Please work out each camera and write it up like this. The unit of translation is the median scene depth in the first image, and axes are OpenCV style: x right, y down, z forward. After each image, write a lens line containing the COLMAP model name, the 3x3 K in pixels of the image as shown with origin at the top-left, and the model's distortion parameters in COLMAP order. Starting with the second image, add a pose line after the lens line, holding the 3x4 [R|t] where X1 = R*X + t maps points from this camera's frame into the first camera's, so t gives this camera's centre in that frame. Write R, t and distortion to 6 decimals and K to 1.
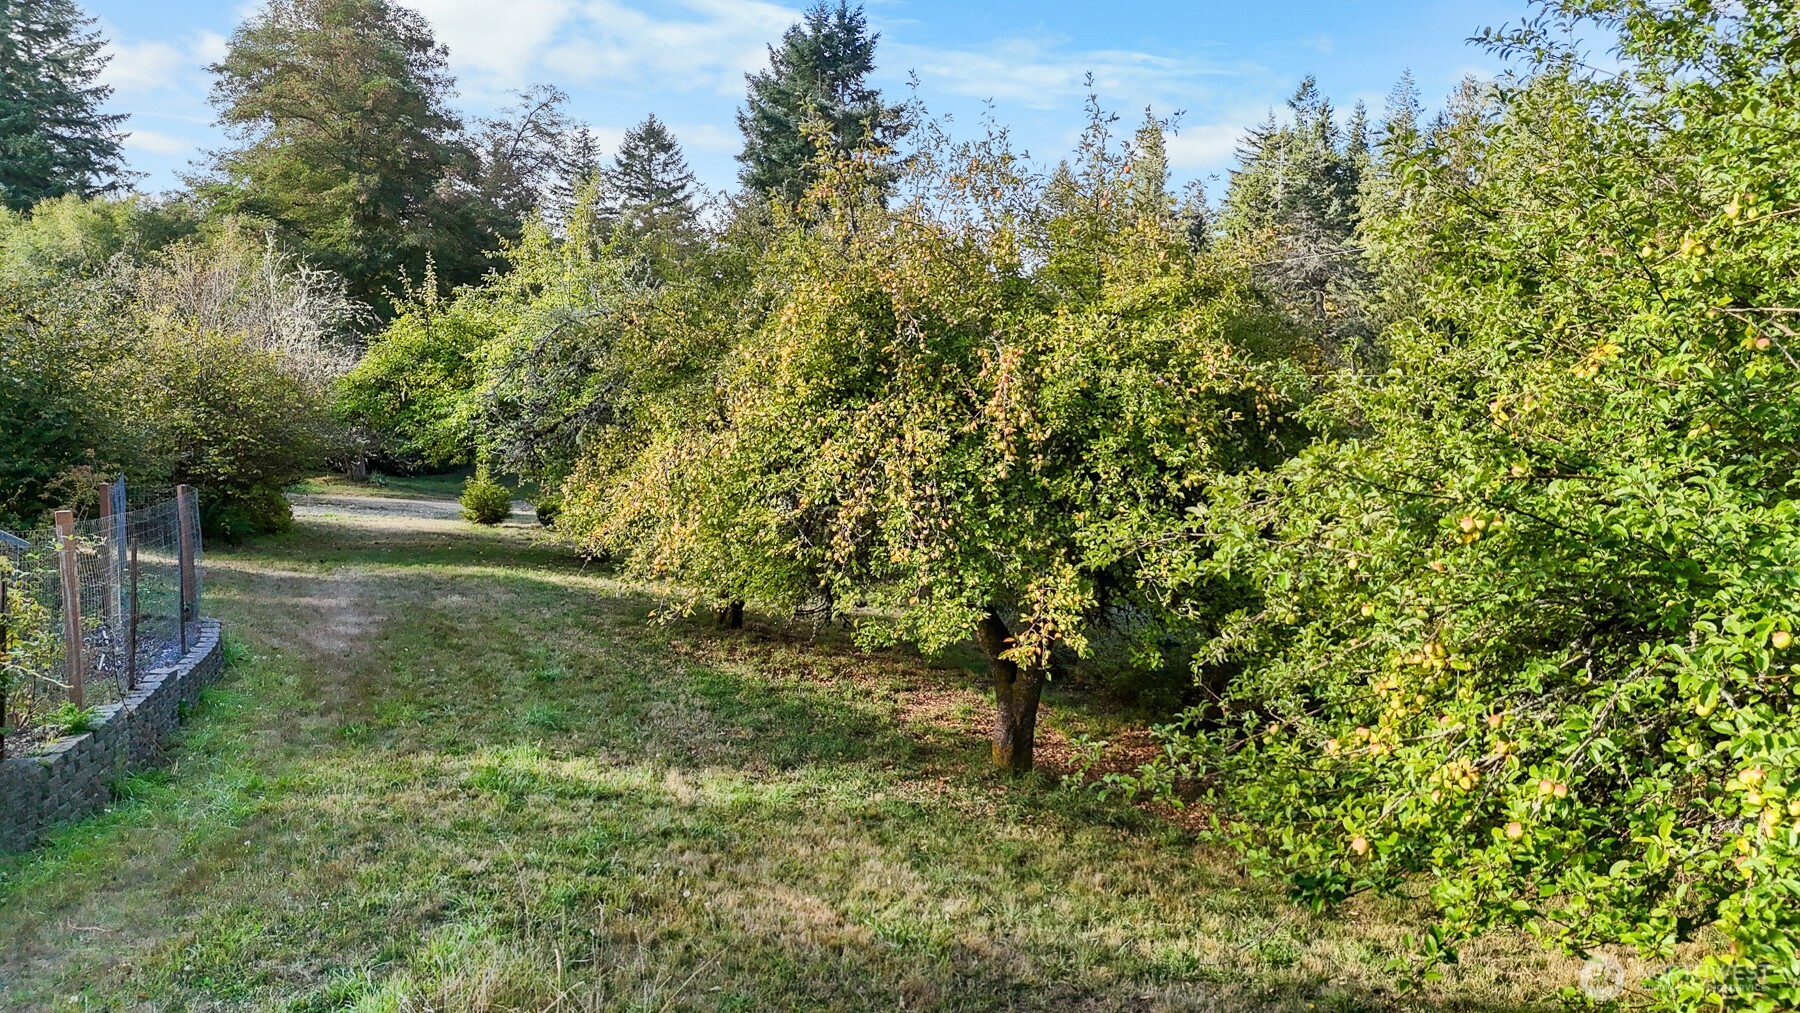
lens RADIAL K [[1314.7, 0, 904.4], [0, 1314.7, 519.5], [0, 0, 1]] dist [0.048536, -0.038572]
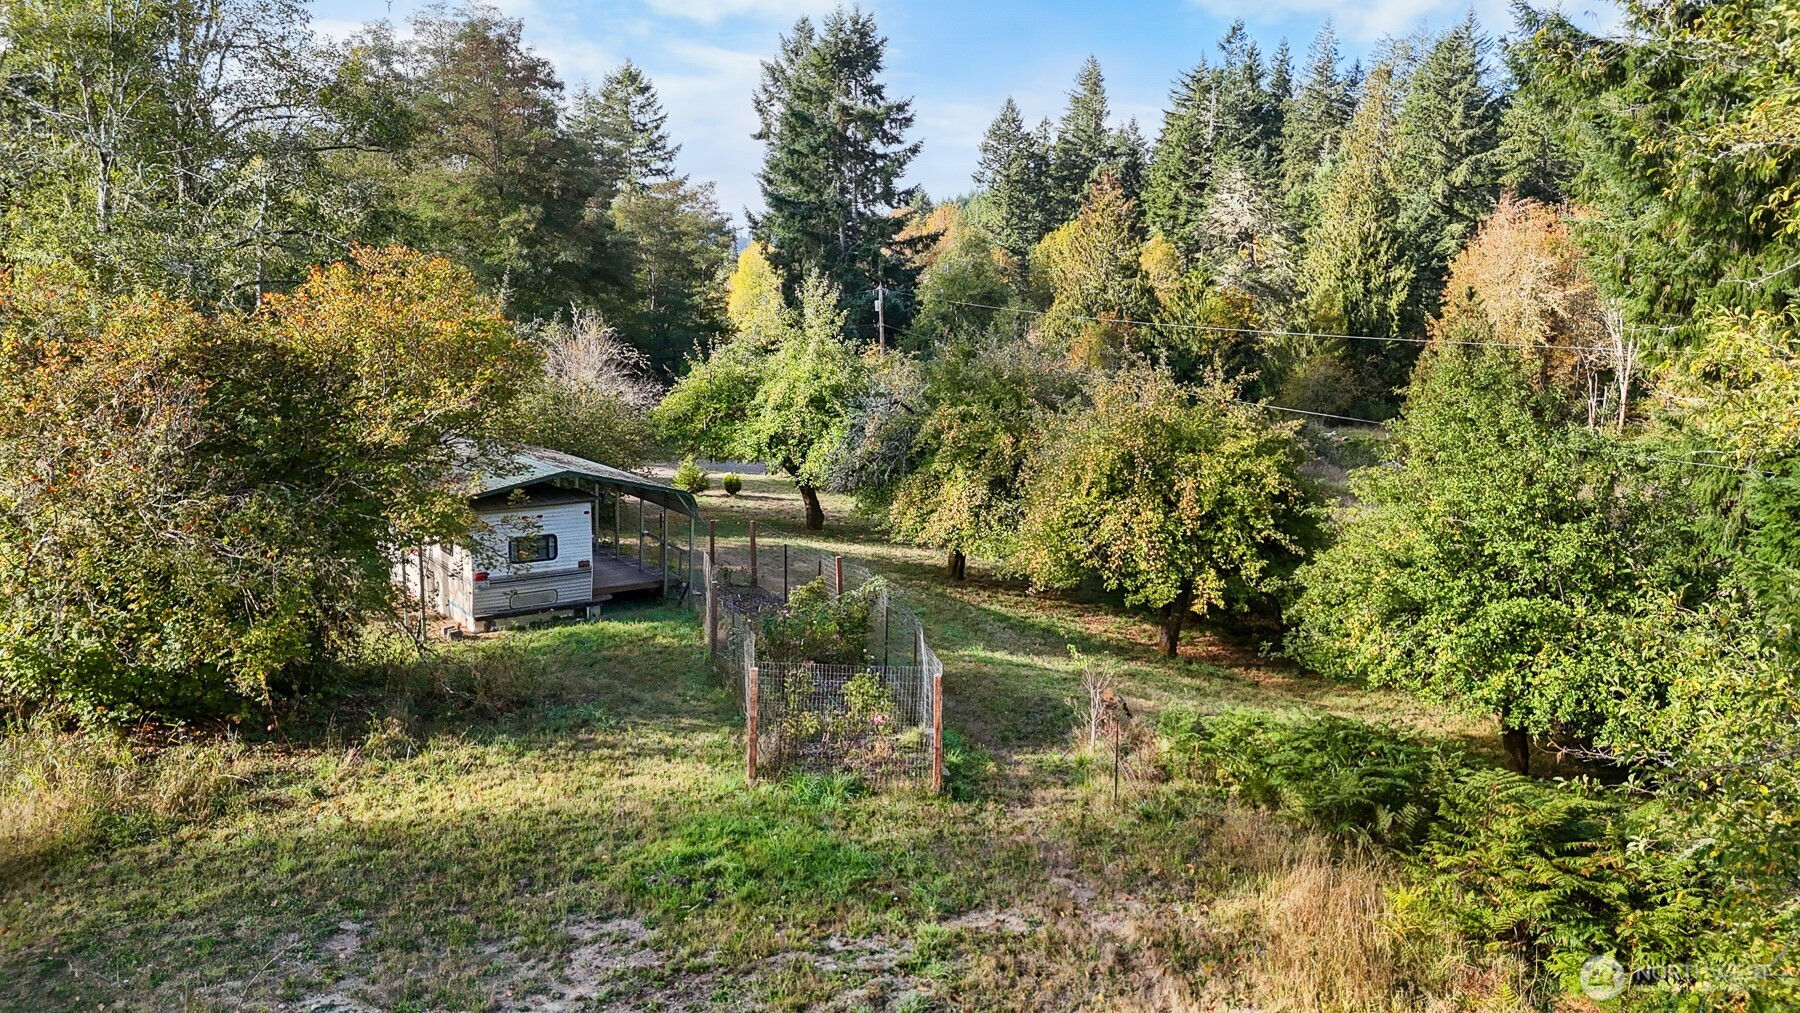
lens RADIAL K [[1314.7, 0, 911.0], [0, 1314.7, 517.0], [0, 0, 1]] dist [0.048536, -0.038572]
pose [[0.997790, -0.006185, 0.066156, -0.125326], [0.001567, 0.997571, 0.069633, -0.049357], [-0.066426, -0.069376, 0.995377, -0.288133]]
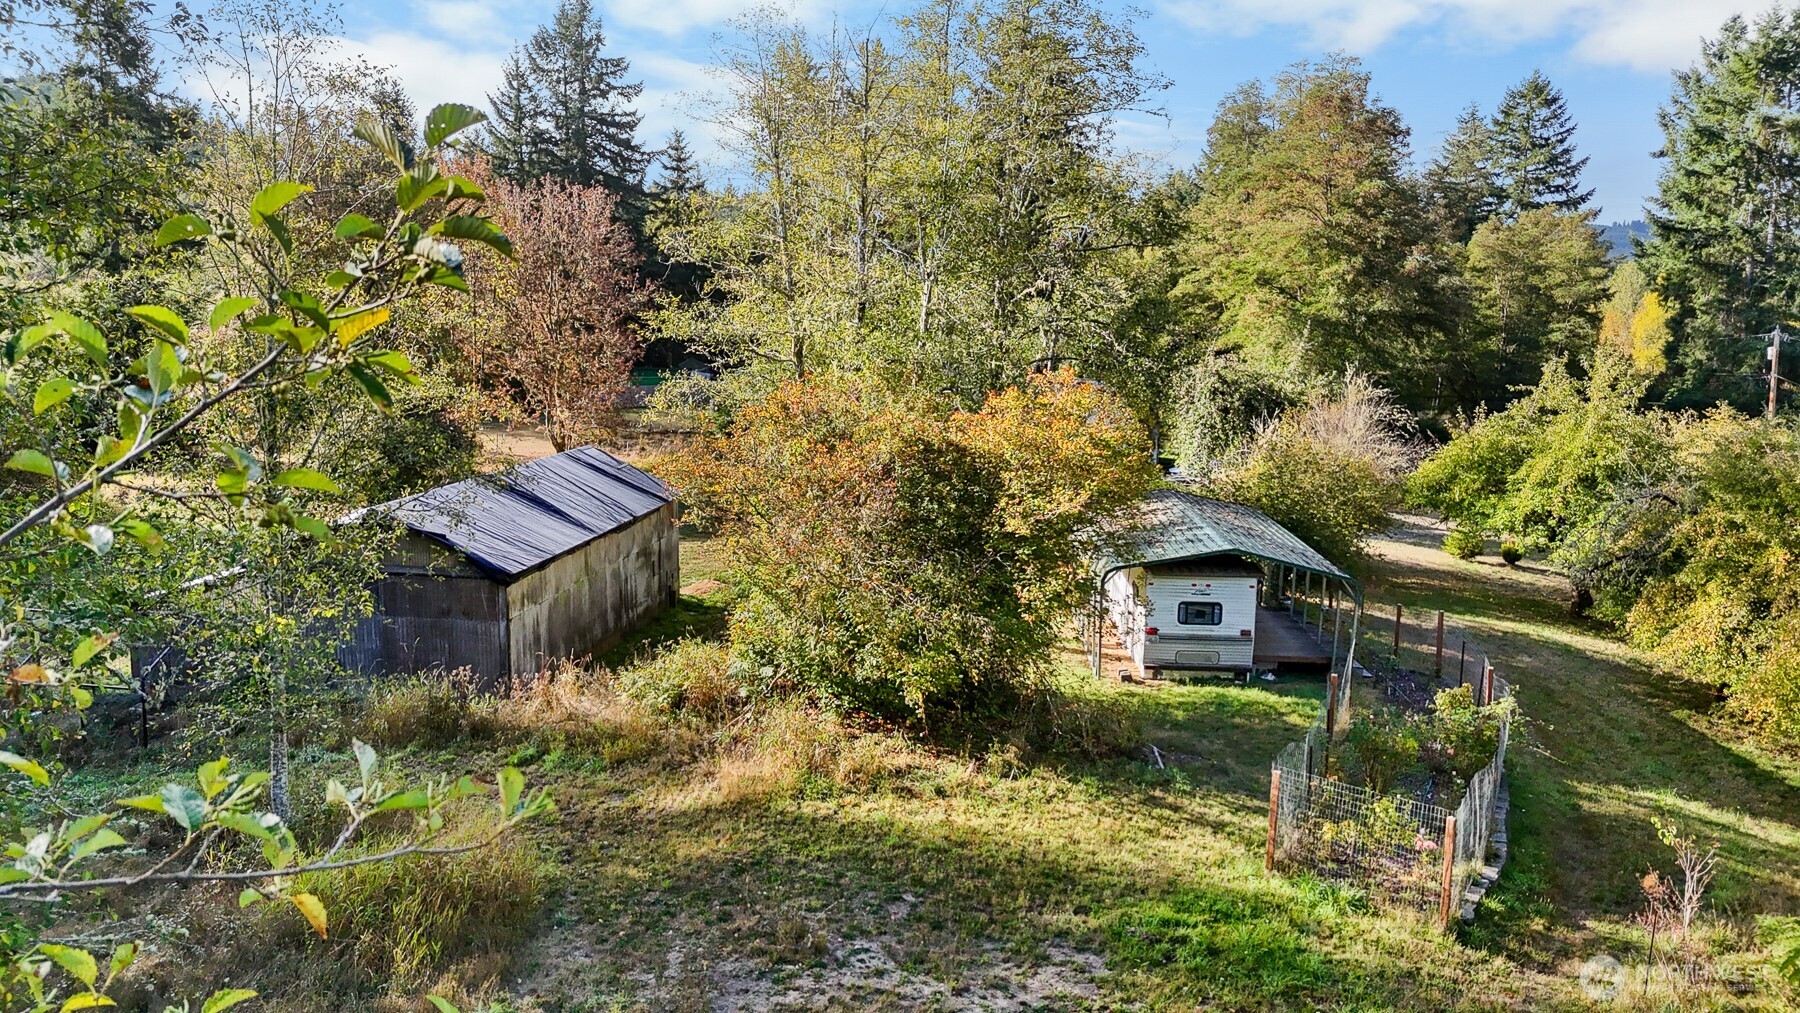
lens RADIAL K [[1314.7, 0, 893.0], [0, 1314.7, 501.5], [0, 0, 1]] dist [0.048536, -0.038572]
pose [[0.829289, 0.091105, -0.551343, -0.041459], [-0.063269, 0.995584, 0.069348, -0.079565], [0.555226, -0.022627, 0.831392, -0.319426]]
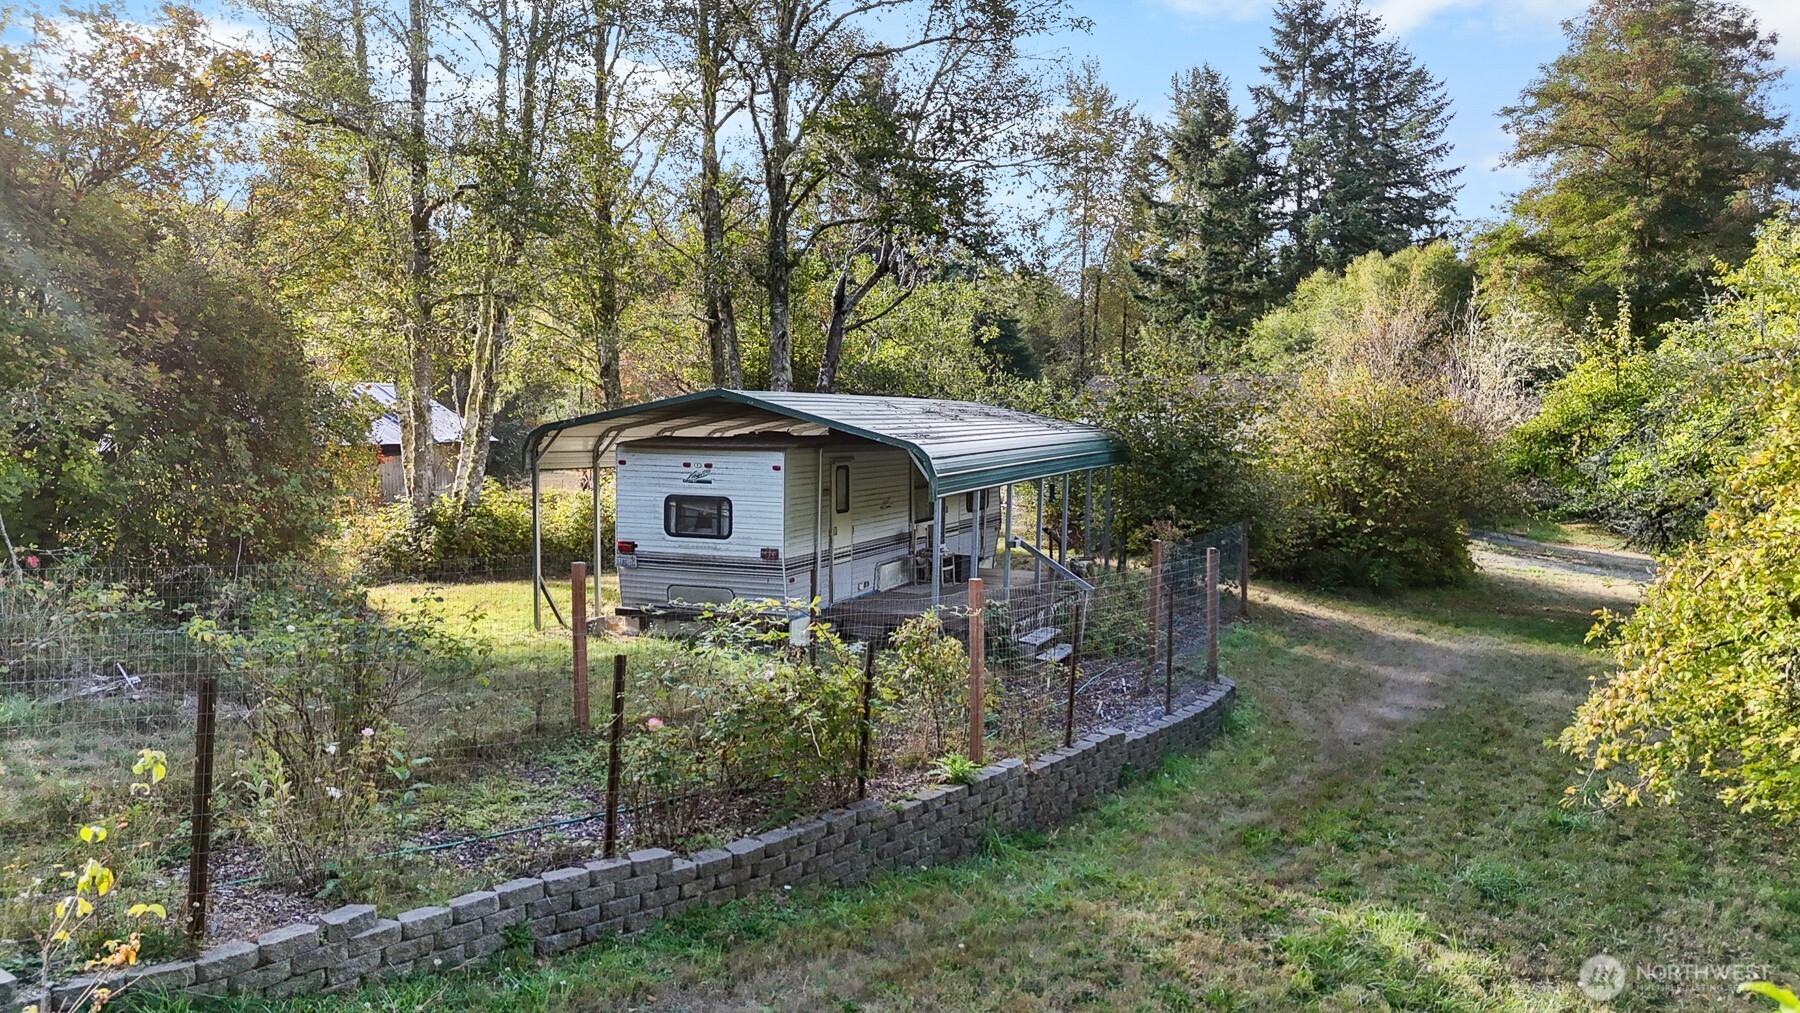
lens RADIAL K [[1314.7, 0, 894.8], [0, 1314.7, 515.0], [0, 0, 1]] dist [0.048536, -0.038572]
pose [[0.588213, 0.063604, -0.806201, 0.039257], [-0.084974, 0.996245, 0.016599, -0.013798], [0.804229, 0.058743, 0.591409, 0.055770]]
